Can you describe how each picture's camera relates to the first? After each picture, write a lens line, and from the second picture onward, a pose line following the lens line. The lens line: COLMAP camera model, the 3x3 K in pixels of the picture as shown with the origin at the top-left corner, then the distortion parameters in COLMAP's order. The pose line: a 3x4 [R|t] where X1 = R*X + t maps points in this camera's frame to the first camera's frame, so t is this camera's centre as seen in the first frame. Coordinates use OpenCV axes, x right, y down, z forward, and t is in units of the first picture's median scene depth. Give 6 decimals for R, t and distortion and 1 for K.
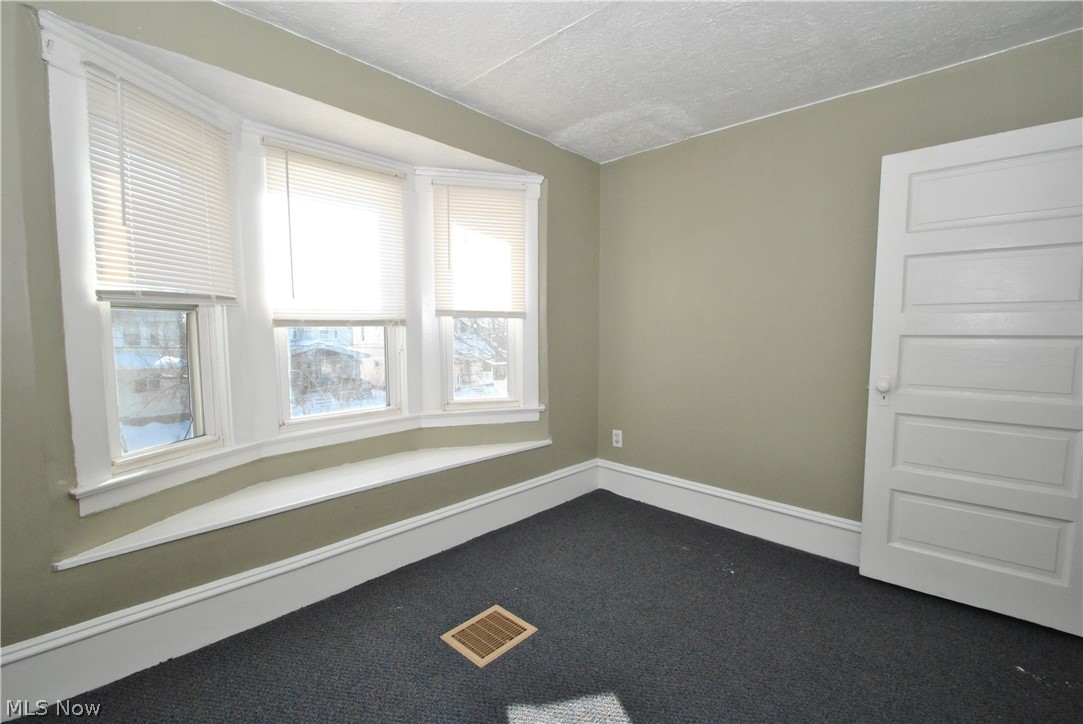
lens RADIAL K [[475.2, 0, 541.2], [0, 475.2, 368.6], [0, 0, 1]] dist [0.013794, -0.015802]
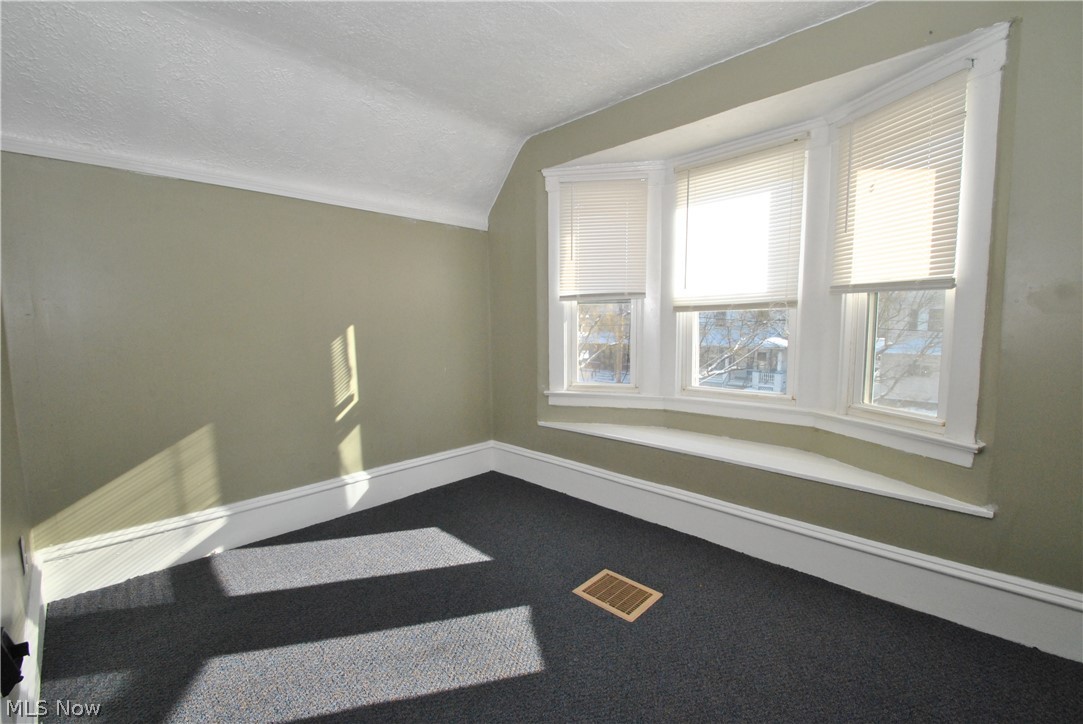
lens RADIAL K [[475.2, 0, 541.2], [0, 475.2, 368.6], [0, 0, 1]] dist [0.013794, -0.015802]
pose [[-0.025617, 0.099433, -0.994714, 0.769949], [-0.070779, 0.992363, 0.101021, -0.040160], [0.997163, 0.072993, -0.018384, 0.676483]]
